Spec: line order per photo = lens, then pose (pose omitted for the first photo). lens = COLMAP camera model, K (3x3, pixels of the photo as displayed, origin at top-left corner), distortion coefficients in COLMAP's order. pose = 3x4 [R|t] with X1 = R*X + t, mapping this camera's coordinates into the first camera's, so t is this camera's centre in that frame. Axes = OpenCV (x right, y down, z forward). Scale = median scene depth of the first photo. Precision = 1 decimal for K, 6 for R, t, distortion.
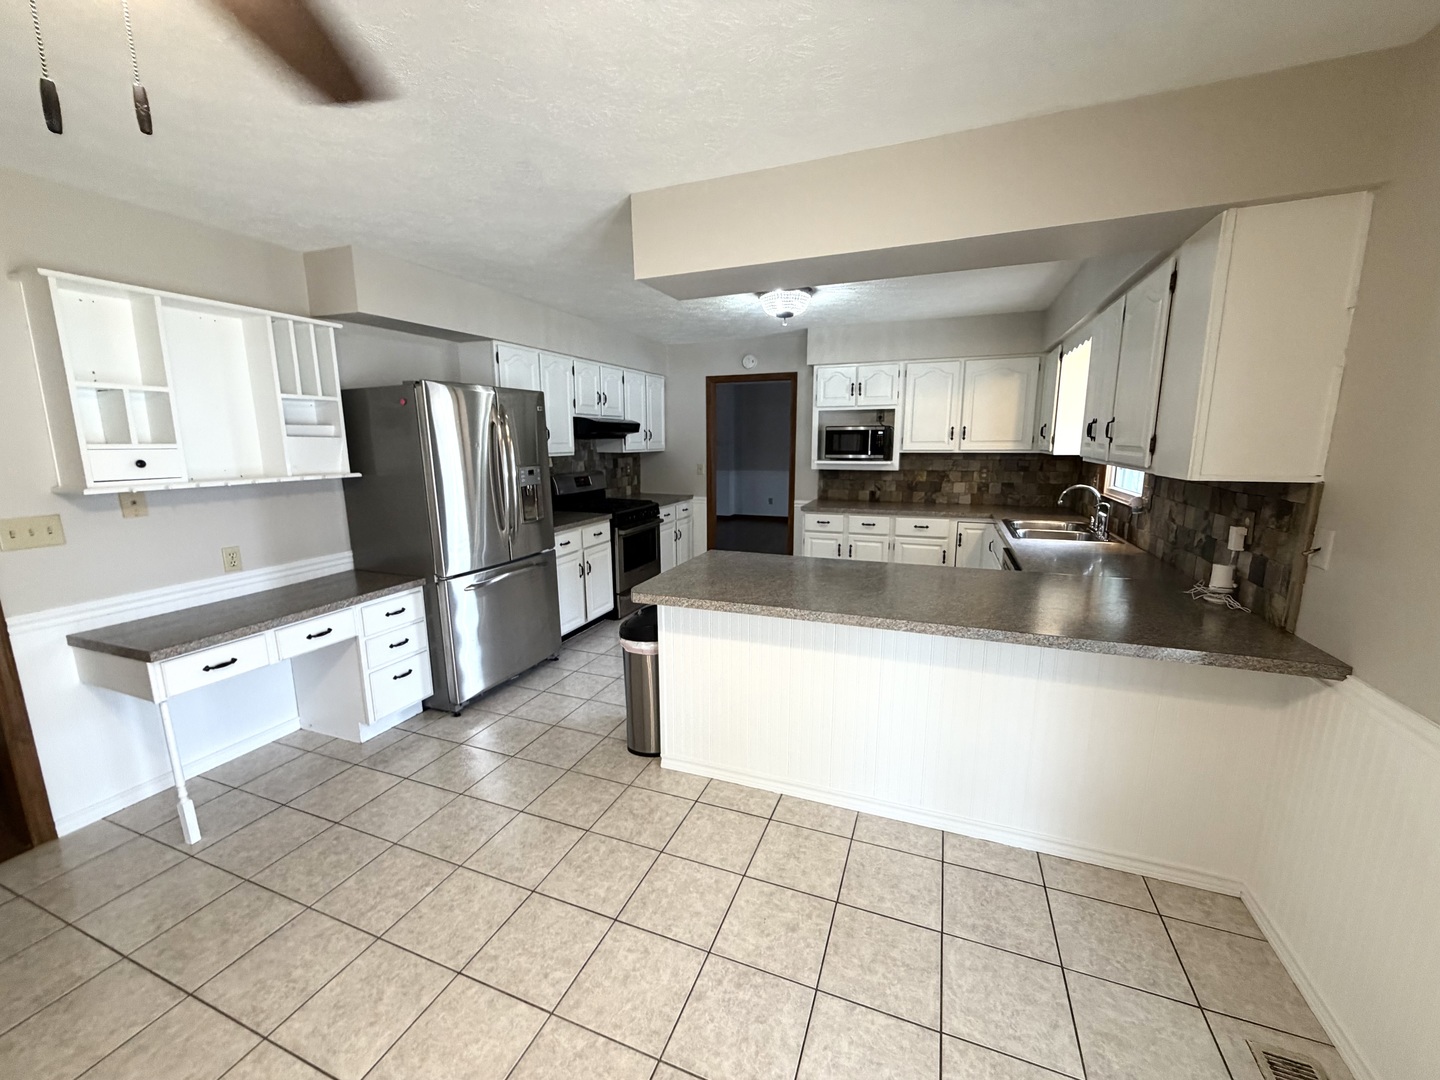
lens RADIAL K [[572.0, 0, 716.6], [0, 572.0, 543.6], [0, 0, 1]] dist [0.000273, -0.000419]
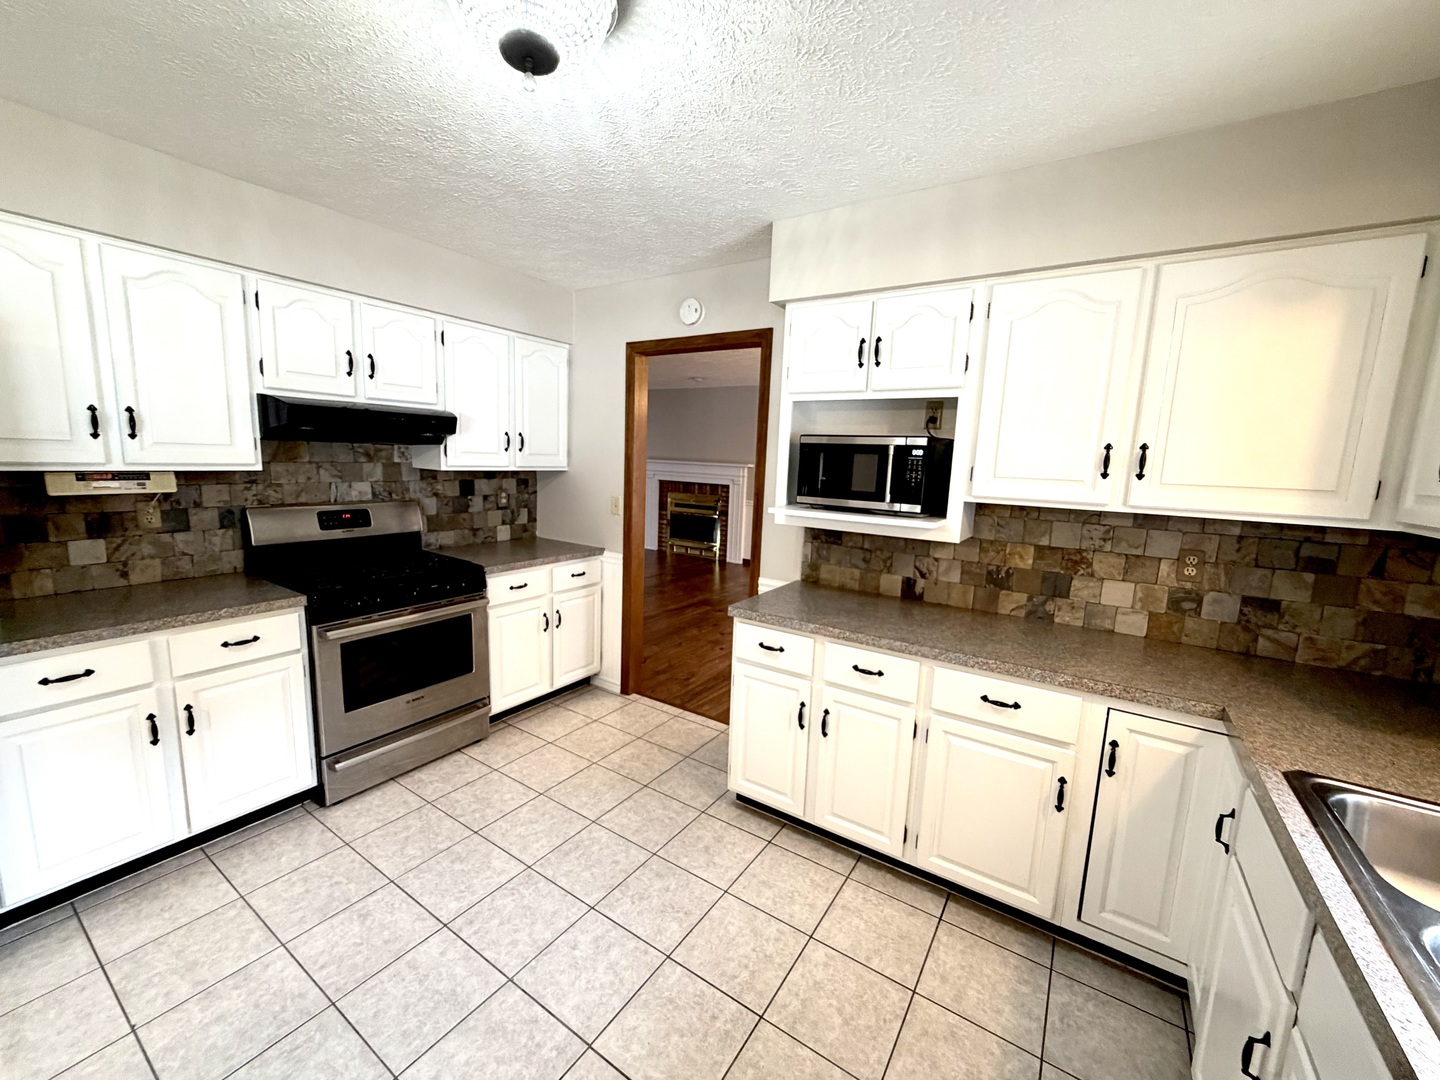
lens RADIAL K [[574.4, 0, 718.1], [0, 574.4, 543.3], [0, 0, 1]] dist [0.000231, 0.000263]
pose [[0.977472, 0.072728, -0.198140, 0.223544], [-0.079232, 0.996541, -0.025084, -0.101183], [0.195631, 0.040217, 0.979853, 0.539423]]
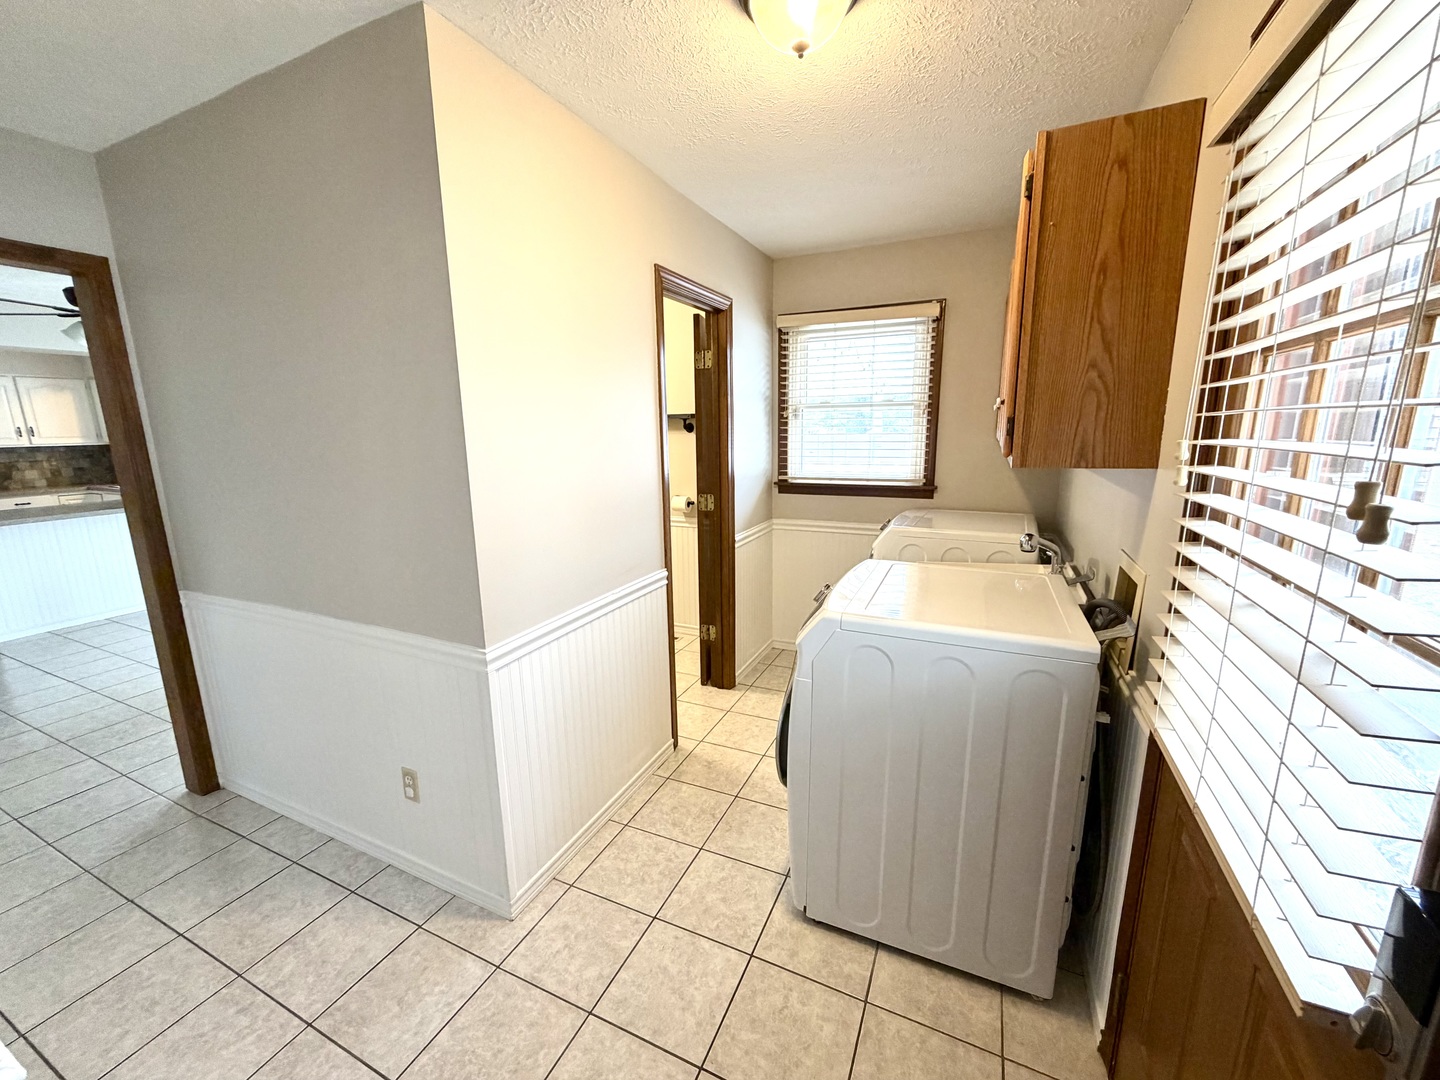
lens RADIAL K [[572.0, 0, 716.6], [0, 572.0, 543.6], [0, 0, 1]] dist [0.000273, -0.000419]
pose [[0.061992, -0.201892, 0.977444, -0.765341], [0.196022, 0.962717, 0.186418, 0.113780], [-0.978638, 0.180044, 0.099257, -0.602171]]
